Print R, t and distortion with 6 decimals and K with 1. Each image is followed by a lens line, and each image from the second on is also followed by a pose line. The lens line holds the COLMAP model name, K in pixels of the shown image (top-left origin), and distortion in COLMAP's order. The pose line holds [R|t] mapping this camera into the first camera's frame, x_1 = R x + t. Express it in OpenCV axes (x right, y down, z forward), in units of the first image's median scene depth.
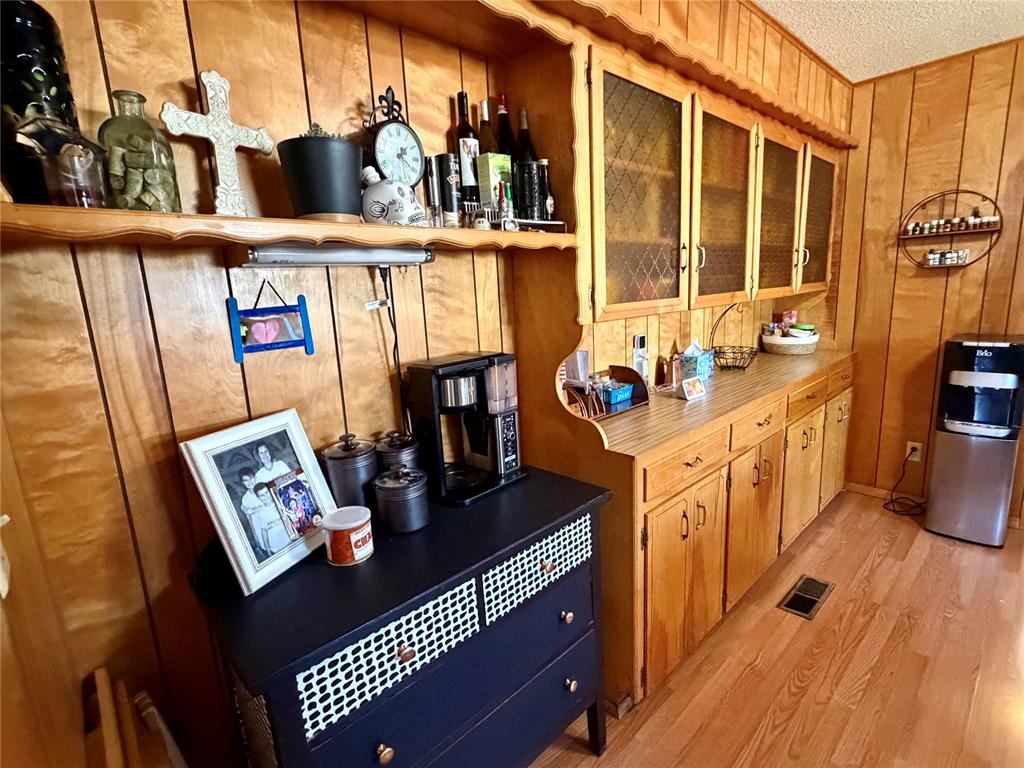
lens RADIAL K [[496.7, 0, 506.1], [0, 496.7, 384.3], [0, 0, 1]] dist [0.000825, -0.001258]
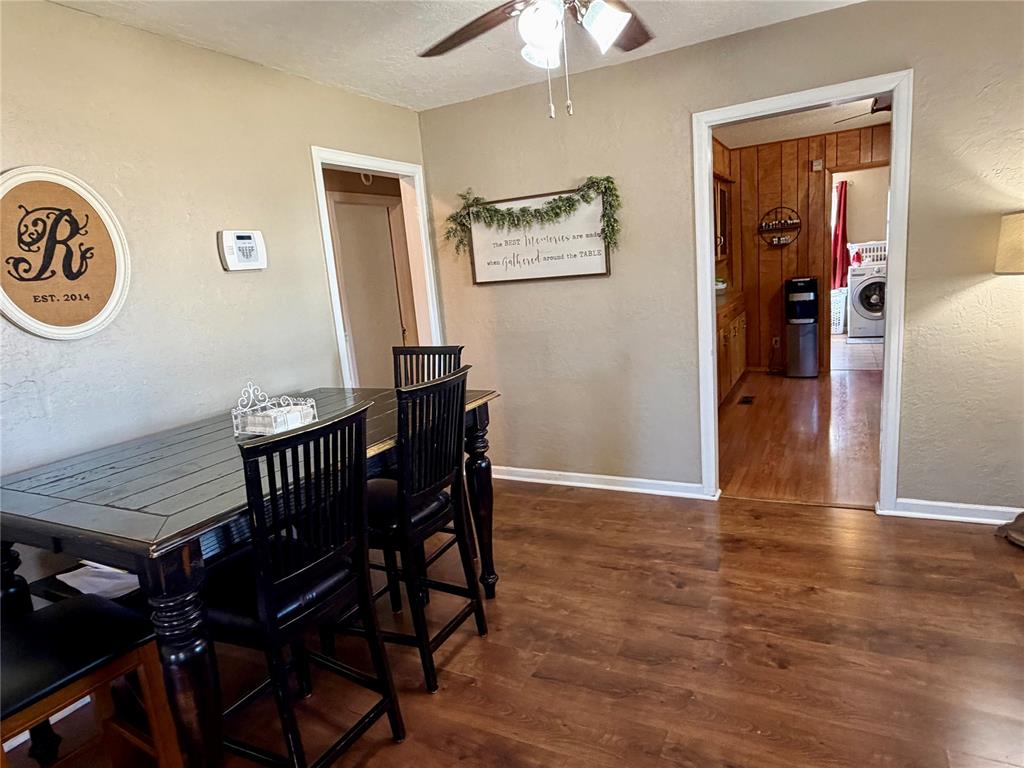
lens RADIAL K [[612.8, 0, 507.7], [0, 612.8, 388.6], [0, 0, 1]] dist [-0.007439, 0.006402]
pose [[0.942900, -0.096535, 0.318779, -0.997873], [0.104893, 0.994442, -0.009115, 0.249272], [-0.316128, 0.042033, 0.947785, -0.968599]]
